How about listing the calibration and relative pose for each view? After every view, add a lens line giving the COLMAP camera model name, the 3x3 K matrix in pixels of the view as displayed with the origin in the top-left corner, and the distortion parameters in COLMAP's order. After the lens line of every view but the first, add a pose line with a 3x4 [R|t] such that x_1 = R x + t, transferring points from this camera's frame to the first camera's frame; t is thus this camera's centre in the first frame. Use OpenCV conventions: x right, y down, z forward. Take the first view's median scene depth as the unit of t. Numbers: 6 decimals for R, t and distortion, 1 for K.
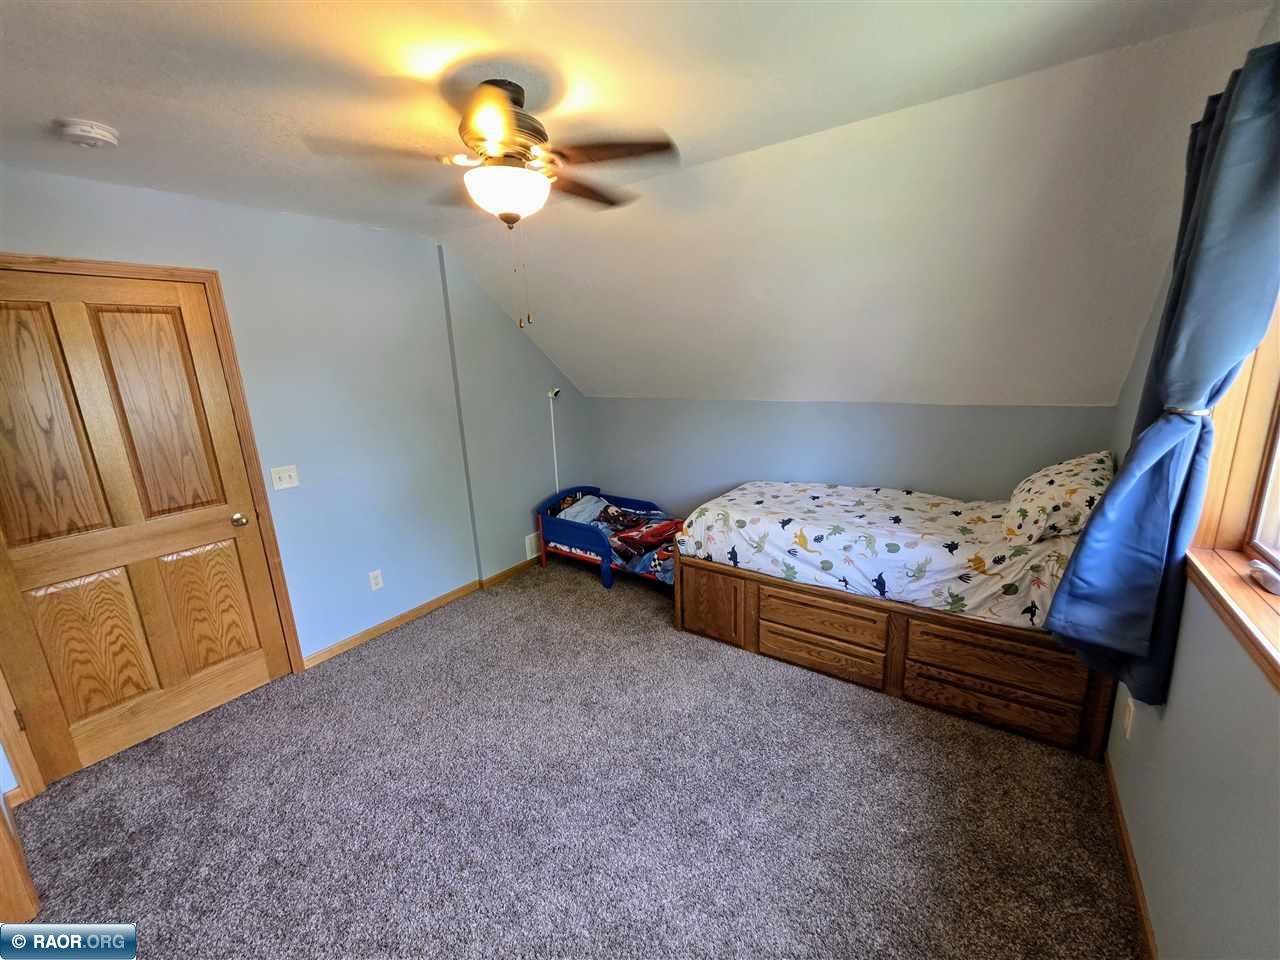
lens RADIAL K [[510.6, 0, 639.3], [0, 510.6, 475.5], [0, 0, 1]] dist [0.000927, -0.000169]
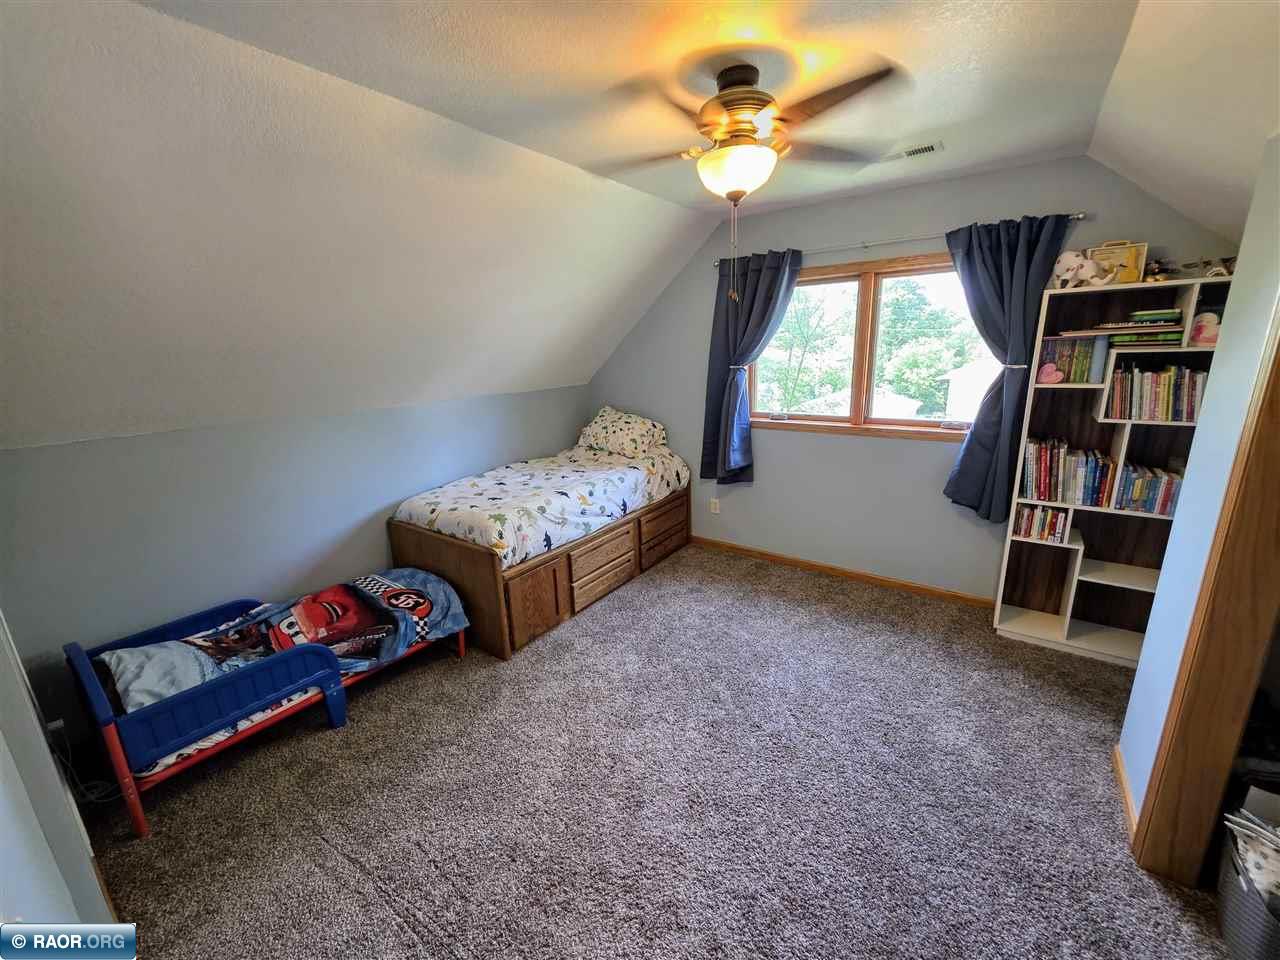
lens RADIAL K [[510.6, 0, 639.3], [0, 510.6, 475.5], [0, 0, 1]] dist [0.000927, -0.000169]
pose [[0.017011, -0.207628, 0.978060, -0.783963], [0.260336, 0.945381, 0.196162, -0.120915], [-0.965368, 0.251287, 0.070135, 0.702071]]
